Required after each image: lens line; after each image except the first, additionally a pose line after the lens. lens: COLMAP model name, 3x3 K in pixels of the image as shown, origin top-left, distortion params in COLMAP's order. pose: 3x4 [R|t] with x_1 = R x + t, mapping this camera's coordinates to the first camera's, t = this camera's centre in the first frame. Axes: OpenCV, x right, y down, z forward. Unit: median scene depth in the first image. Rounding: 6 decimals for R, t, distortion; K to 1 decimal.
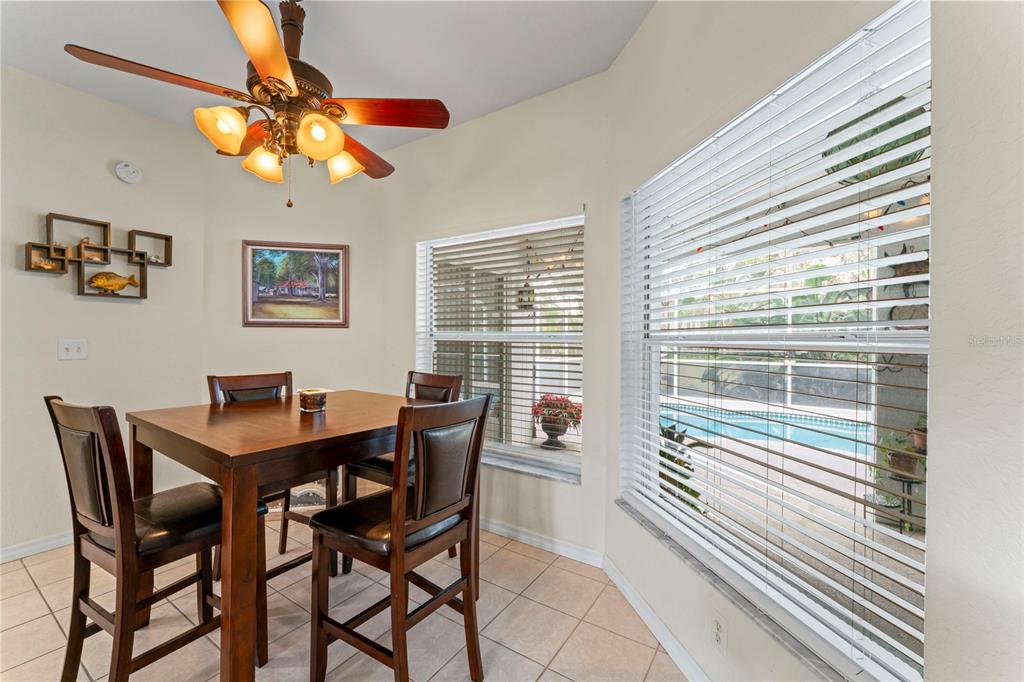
lens RADIAL K [[410.4, 0, 497.4], [0, 410.4, 343.0], [0, 0, 1]] dist [-0.001429, -0.000260]
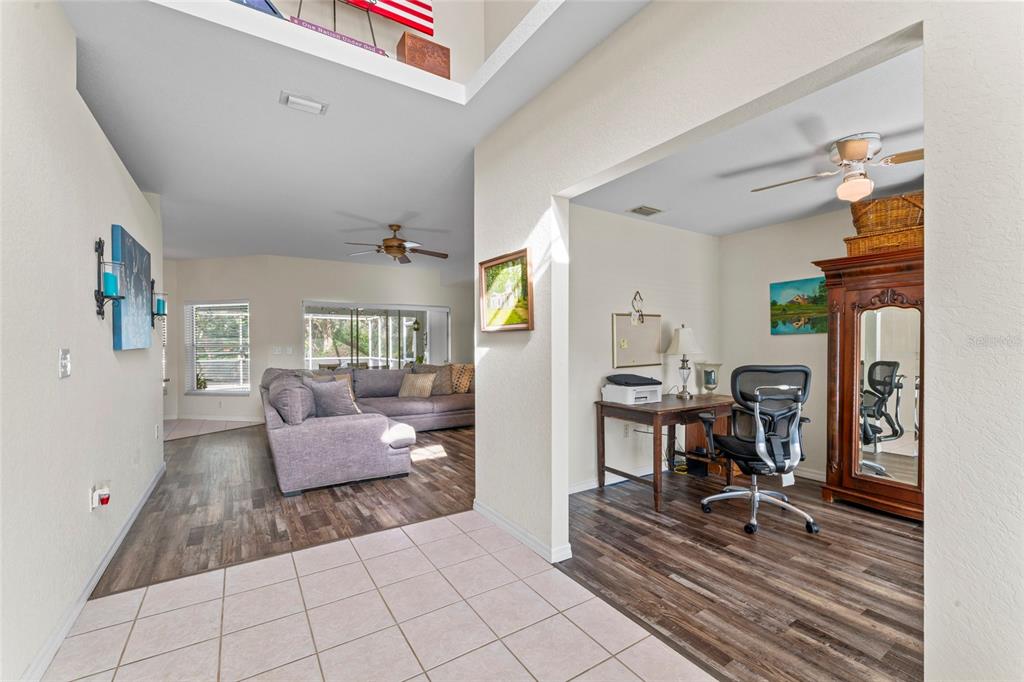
lens RADIAL K [[420.8, 0, 507.9], [0, 420.8, 347.4], [0, 0, 1]] dist [-0.003381, -0.000247]
pose [[0.388201, -0.012886, 0.921484, -1.275024], [0.013881, 0.999871, 0.008134, 0.007865], [-0.921470, 0.009633, 0.388330, -1.933041]]
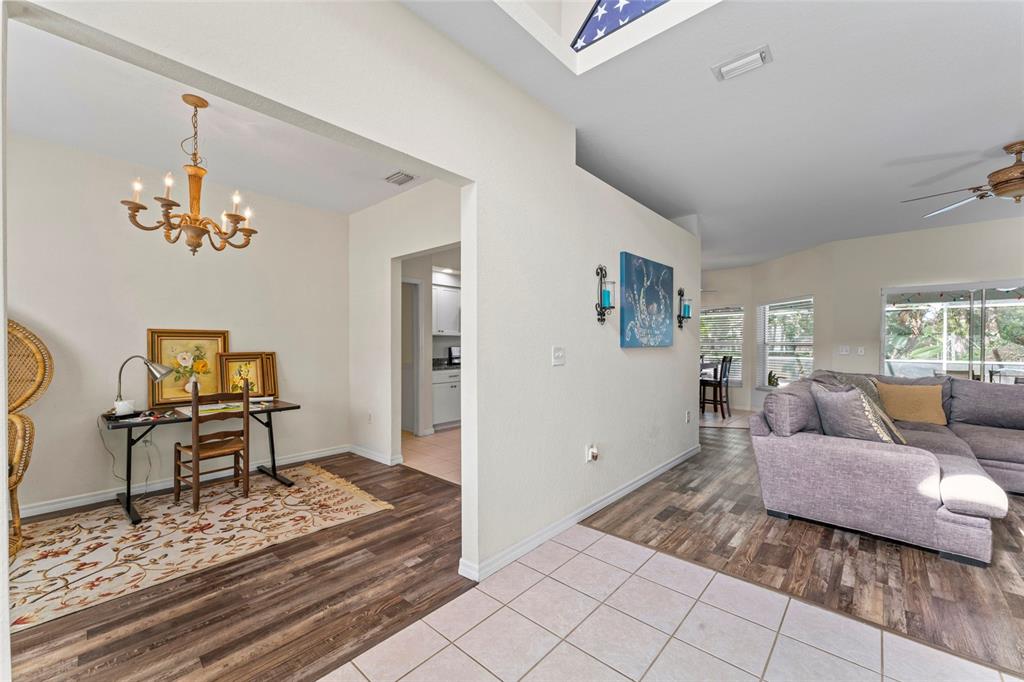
lens RADIAL K [[410.4, 0, 511.4], [0, 410.4, 347.0], [0, 0, 1]] dist [-0.001429, -0.000260]
pose [[0.991794, -0.002966, -0.127814, -0.956008], [0.002909, 0.999996, -0.000637, 0.008653], [0.127816, 0.000260, 0.991798, -1.989306]]
